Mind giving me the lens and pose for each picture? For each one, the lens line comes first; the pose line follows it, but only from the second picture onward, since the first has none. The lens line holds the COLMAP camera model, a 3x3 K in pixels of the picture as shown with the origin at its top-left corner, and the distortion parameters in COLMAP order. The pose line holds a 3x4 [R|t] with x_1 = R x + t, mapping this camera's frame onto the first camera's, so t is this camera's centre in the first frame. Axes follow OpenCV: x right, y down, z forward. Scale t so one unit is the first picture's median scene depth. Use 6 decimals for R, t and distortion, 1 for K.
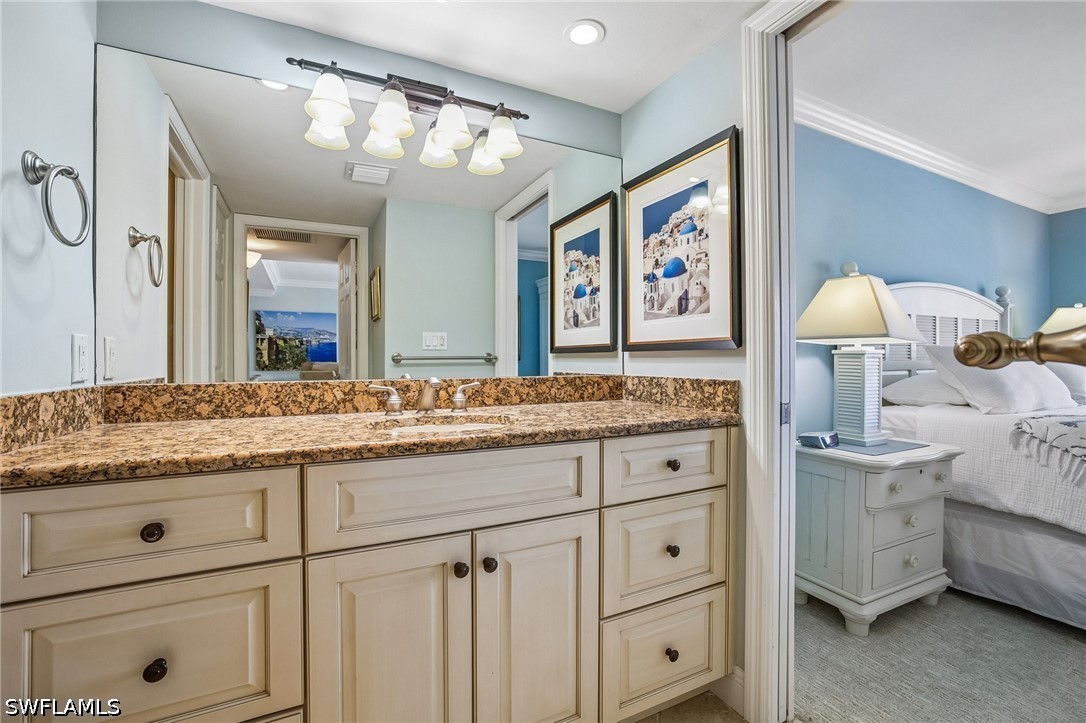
lens RADIAL K [[472.2, 0, 541.4], [0, 472.2, 357.2], [0, 0, 1]] dist [-0.032290, 0.004634]
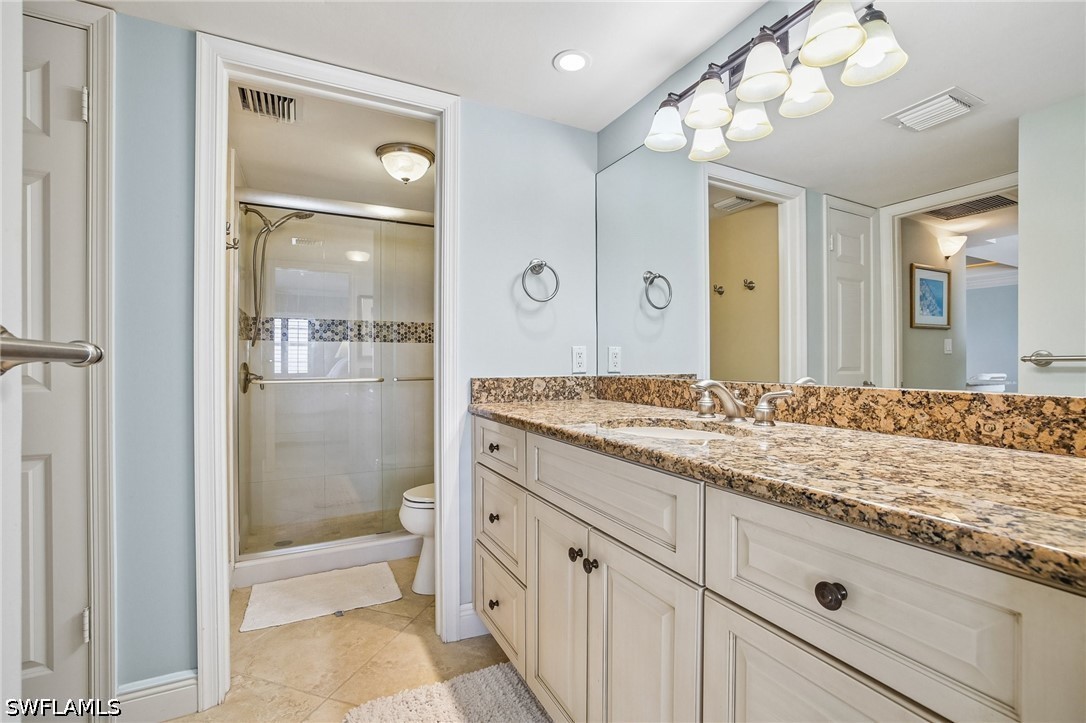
lens RADIAL K [[472.2, 0, 540.7], [0, 472.2, 361.4], [0, 0, 1]] dist [-0.032290, 0.004634]
pose [[0.007263, -0.000024, -0.999974, 0.654890], [0.005471, 0.999985, 0.000015, 0.005751], [0.999959, -0.005471, 0.007263, 0.657328]]
